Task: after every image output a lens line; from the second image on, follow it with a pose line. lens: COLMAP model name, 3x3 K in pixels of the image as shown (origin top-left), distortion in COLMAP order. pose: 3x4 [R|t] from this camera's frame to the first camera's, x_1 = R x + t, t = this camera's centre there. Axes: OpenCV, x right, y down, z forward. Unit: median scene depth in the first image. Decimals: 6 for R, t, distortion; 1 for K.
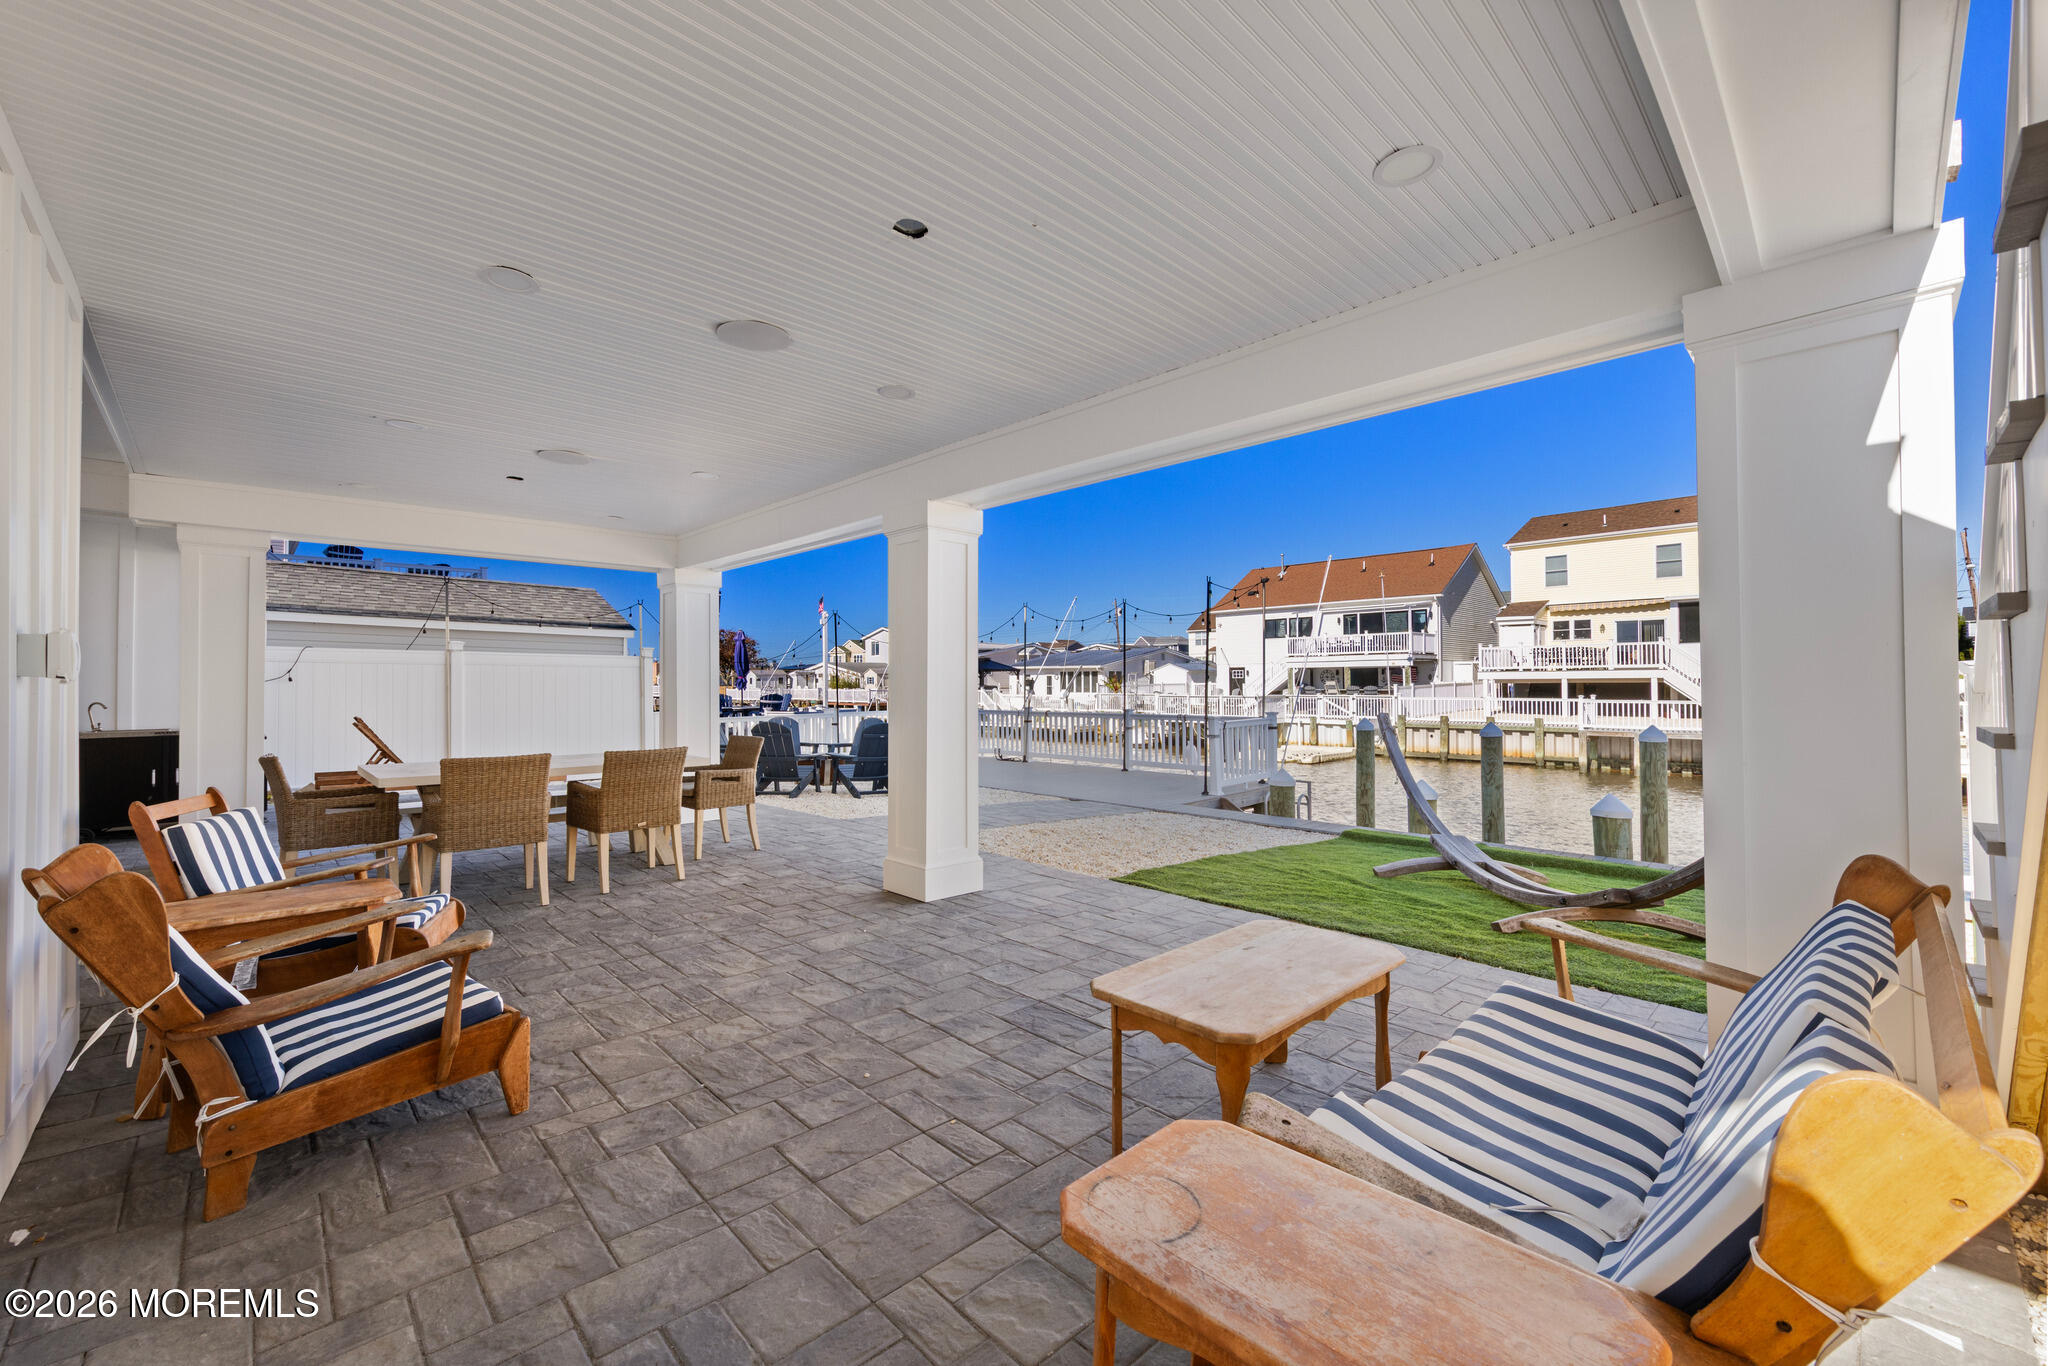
lens RADIAL K [[799.3, 0, 1018.1], [0, 799.3, 688.0], [0, 0, 1]] dist [0.008727, -0.000213]
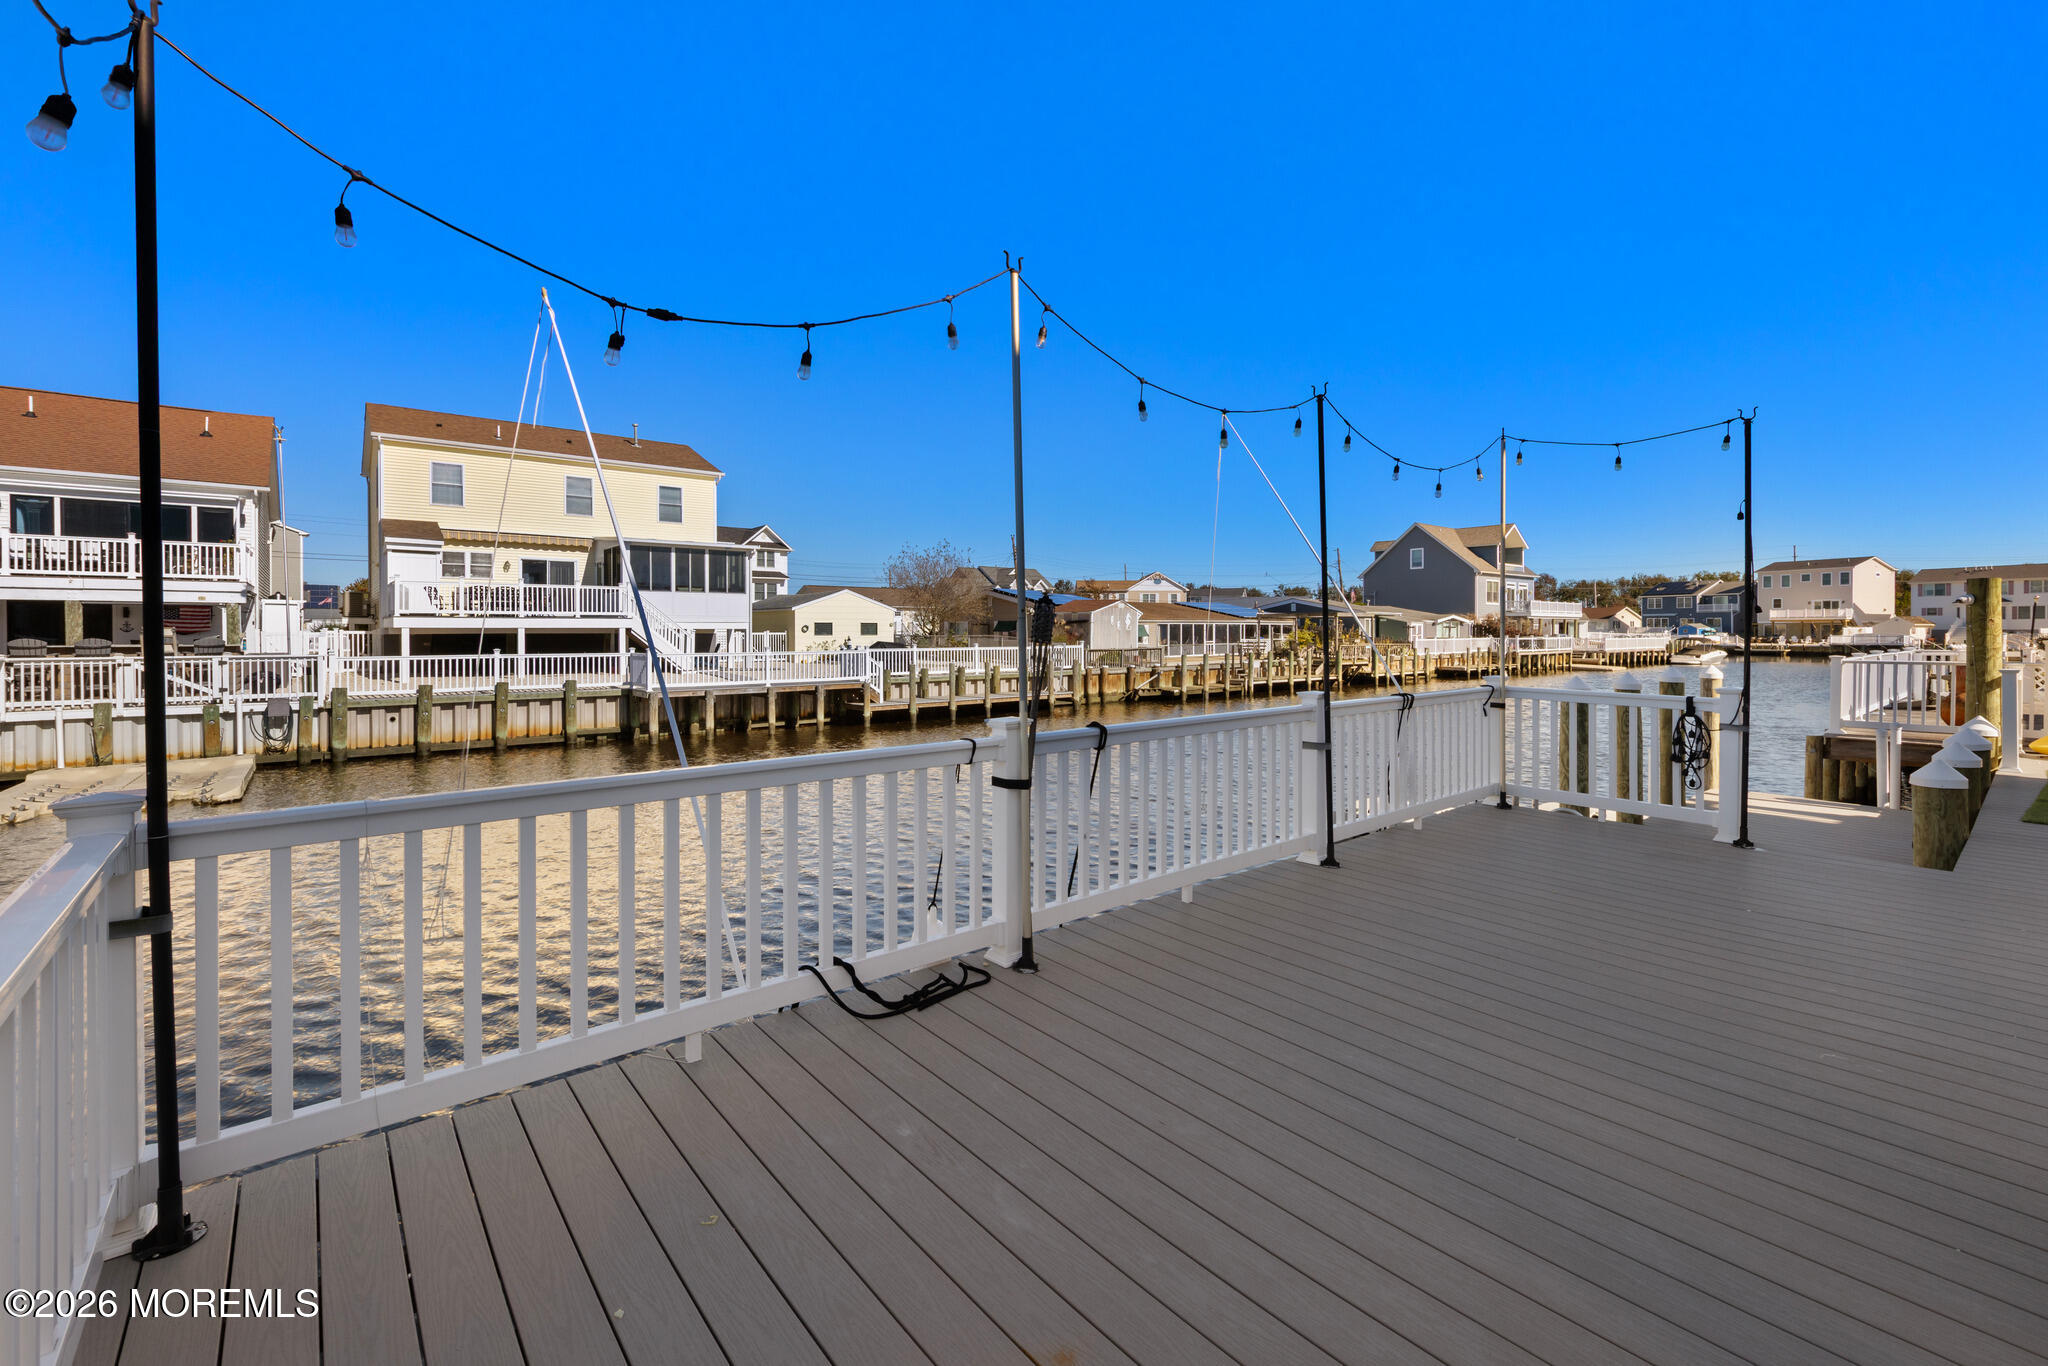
lens RADIAL K [[881.5, 0, 1050.5], [0, 881.5, 633.5], [0, 0, 1]] dist [0.012577, -0.000227]
pose [[0.069906, 0.004779, 0.997542, -0.111282], [0.009019, 0.999945, -0.005422, 0.002299], [-0.997513, 0.009376, 0.069859, 0.394149]]
